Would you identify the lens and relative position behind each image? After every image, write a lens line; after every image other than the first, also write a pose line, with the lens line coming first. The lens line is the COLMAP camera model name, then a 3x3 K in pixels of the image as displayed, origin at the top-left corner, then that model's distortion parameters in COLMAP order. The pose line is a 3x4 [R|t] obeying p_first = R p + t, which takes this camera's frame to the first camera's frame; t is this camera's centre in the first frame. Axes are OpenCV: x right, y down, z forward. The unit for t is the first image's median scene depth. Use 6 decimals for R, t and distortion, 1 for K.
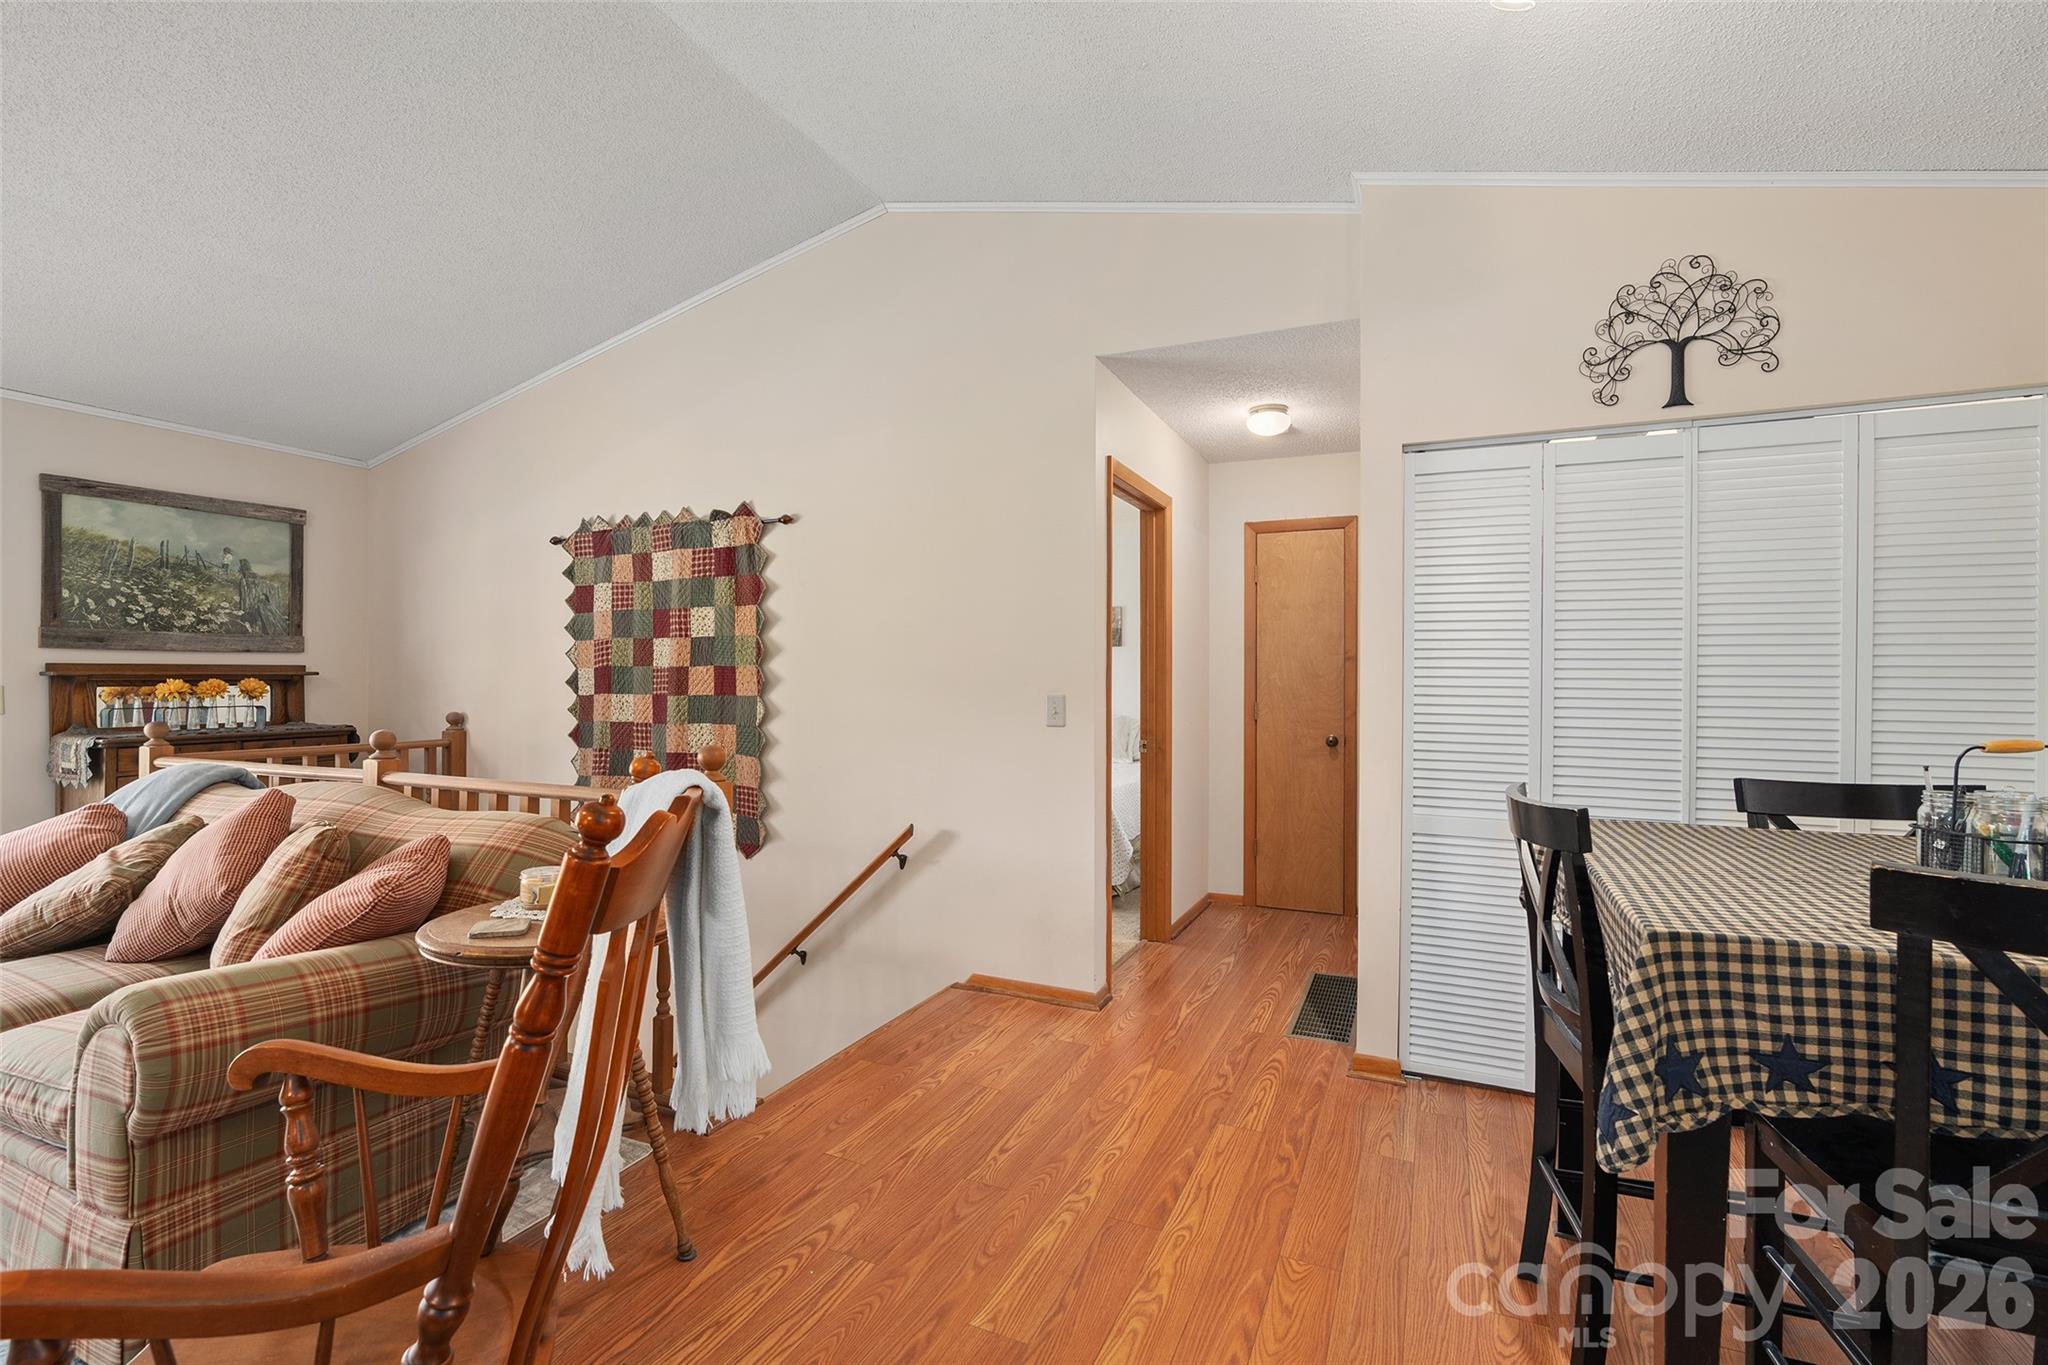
lens RADIAL K [[921.7, 0, 1016.4], [0, 921.7, 679.2], [0, 0, 1]] dist [-0.011041, 0.004873]
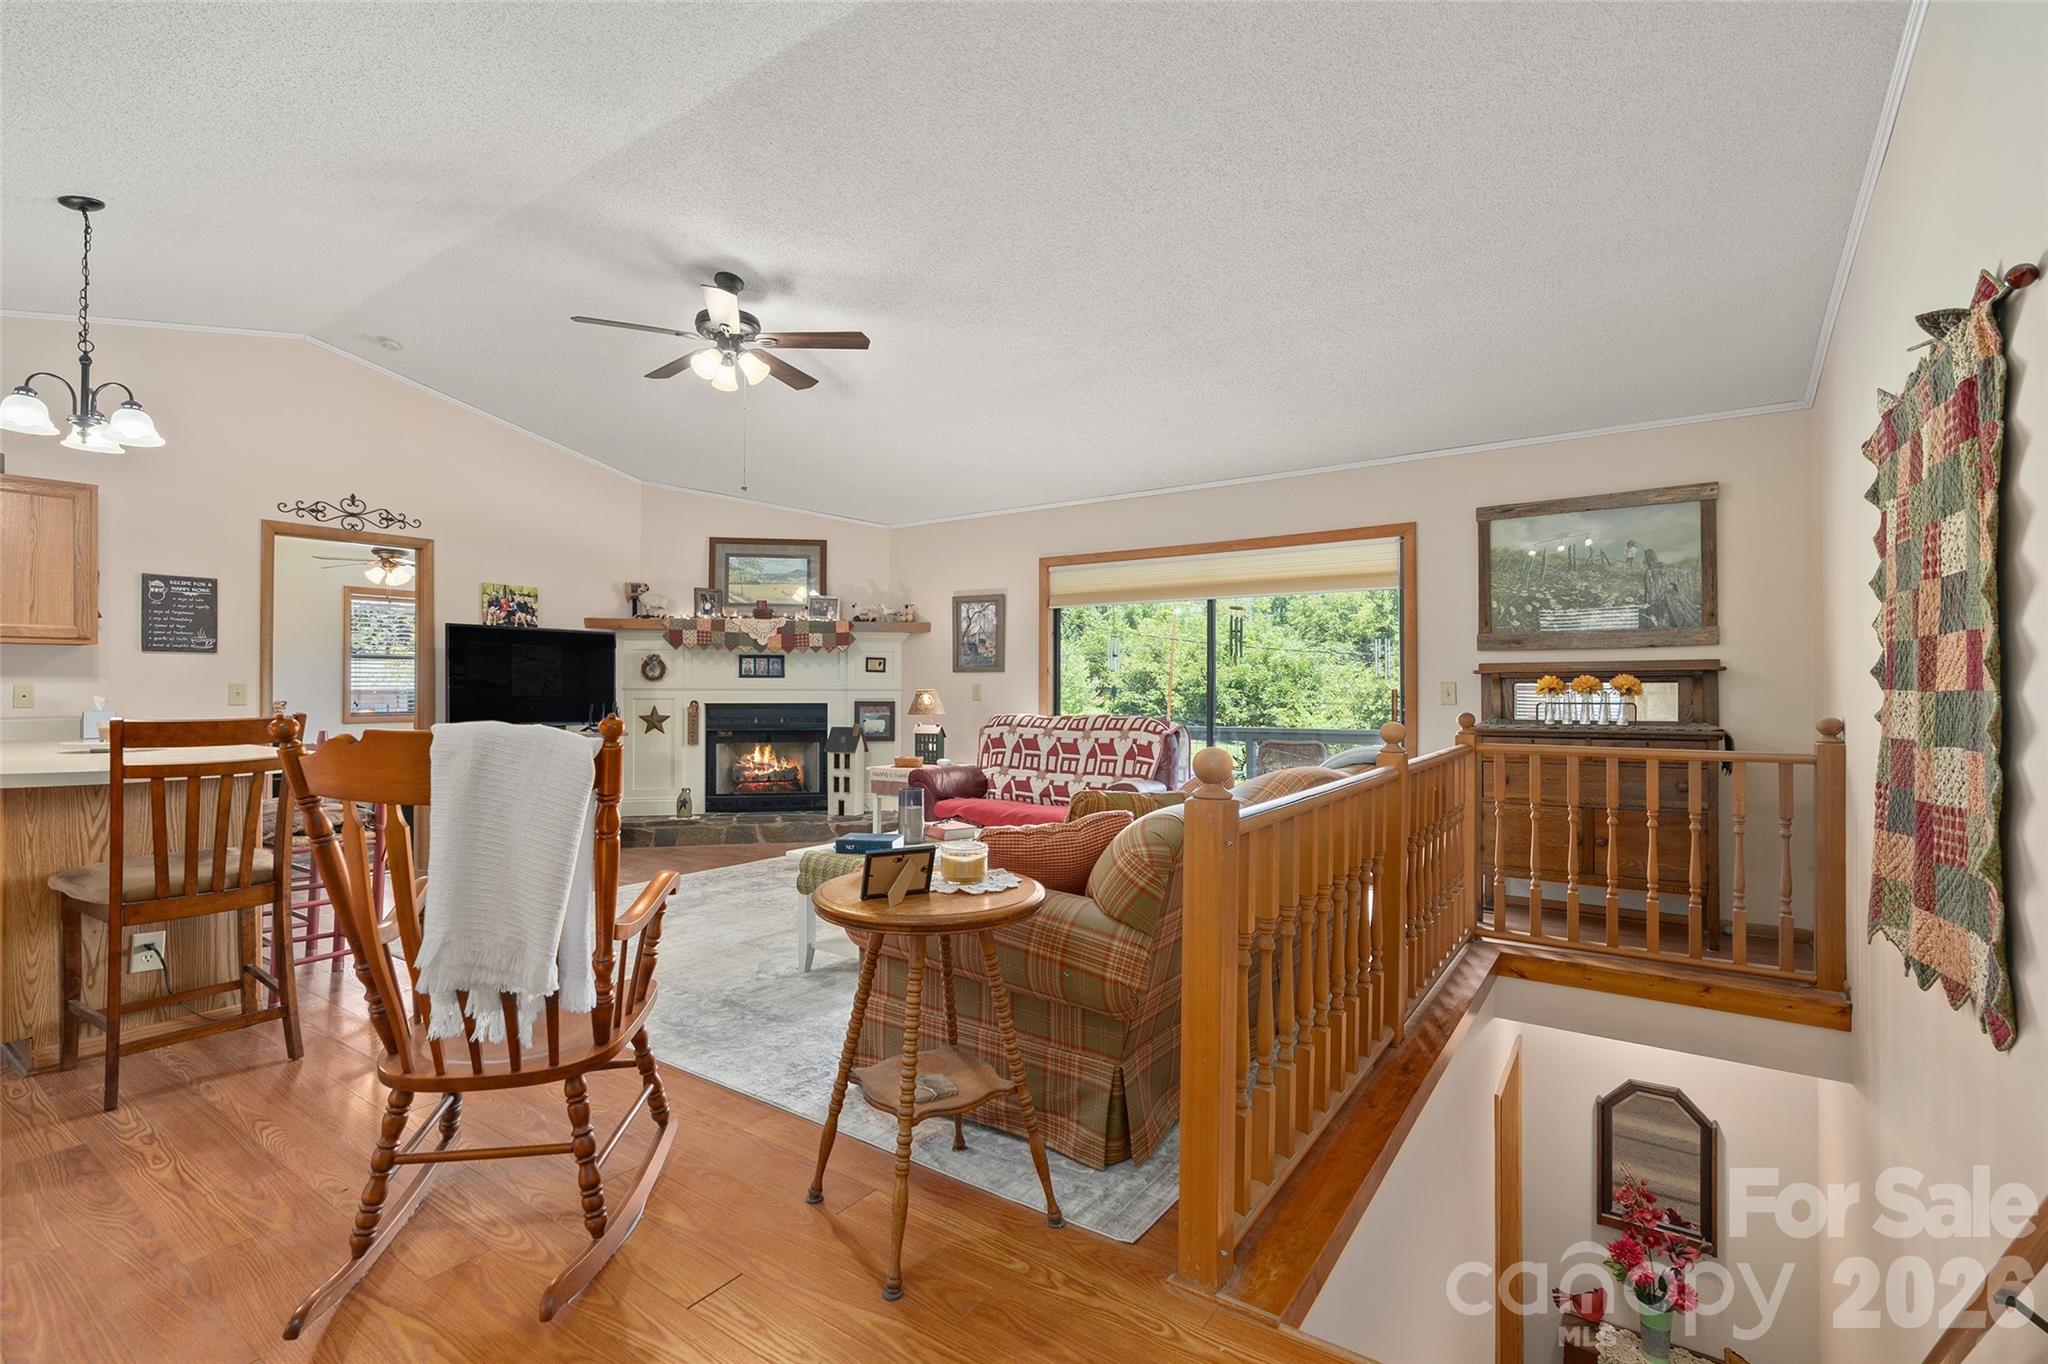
lens RADIAL K [[921.7, 0, 1017.1], [0, 921.7, 680.3], [0, 0, 1]] dist [-0.011041, 0.004873]
pose [[-0.181108, -0.010331, -0.983409, 0.235352], [-0.000390, 0.999945, -0.010433, 0.016814], [0.983463, -0.001506, -0.181102, 0.592402]]
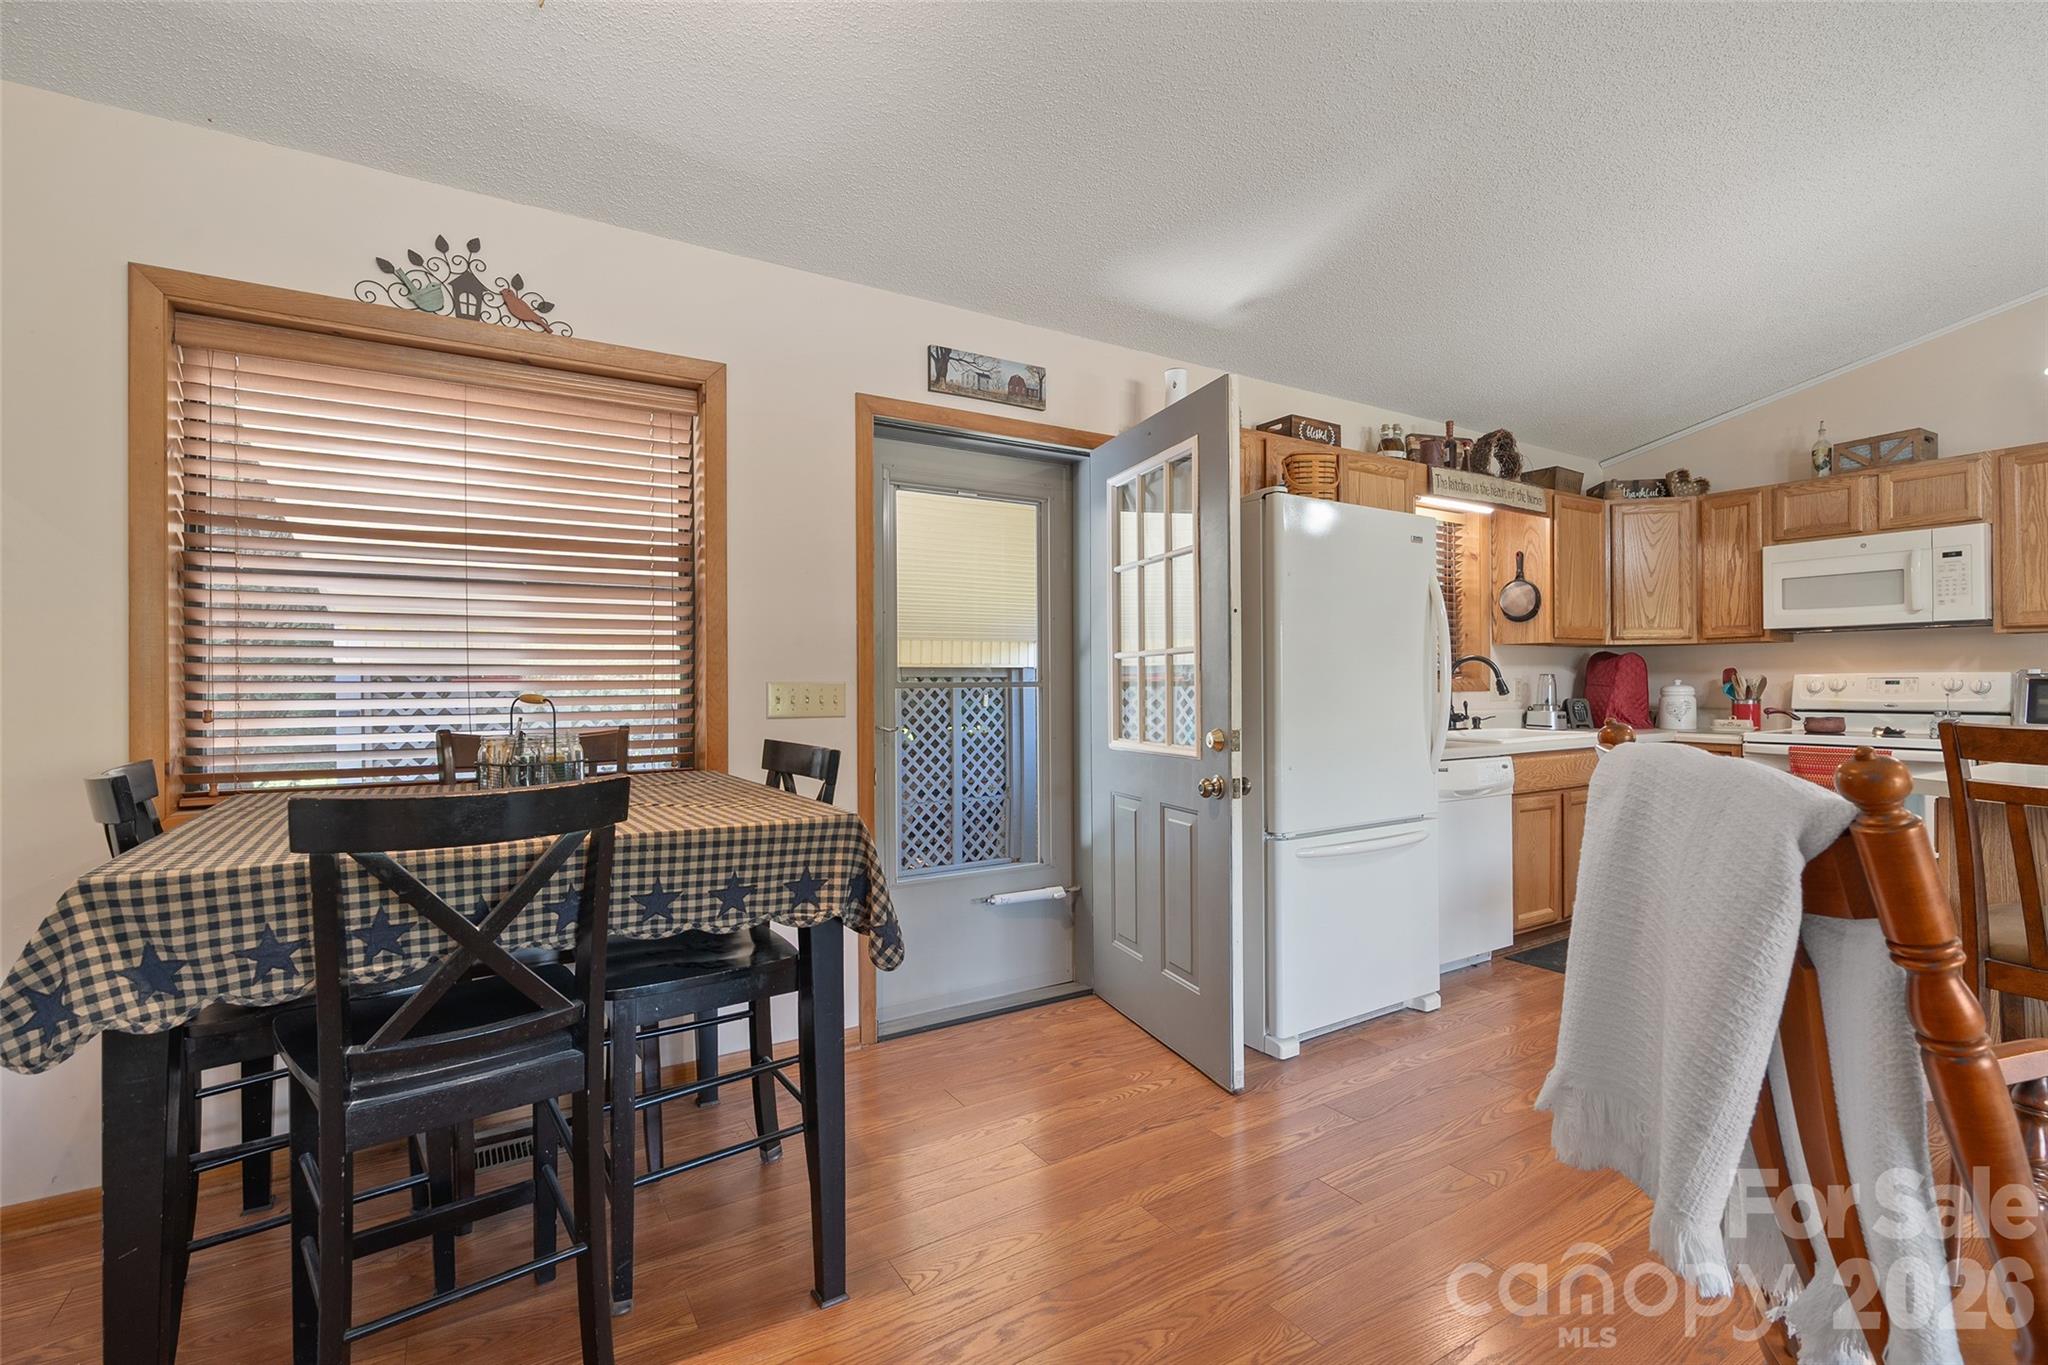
lens RADIAL K [[921.7, 0, 1017.9], [0, 921.7, 680.7], [0, 0, 1]] dist [-0.011041, 0.004873]
pose [[-0.833000, -0.002069, 0.553269, -0.098884], [-0.001863, 0.999998, 0.000935, 0.015055], [-0.553270, -0.000252, -0.833002, 0.574176]]
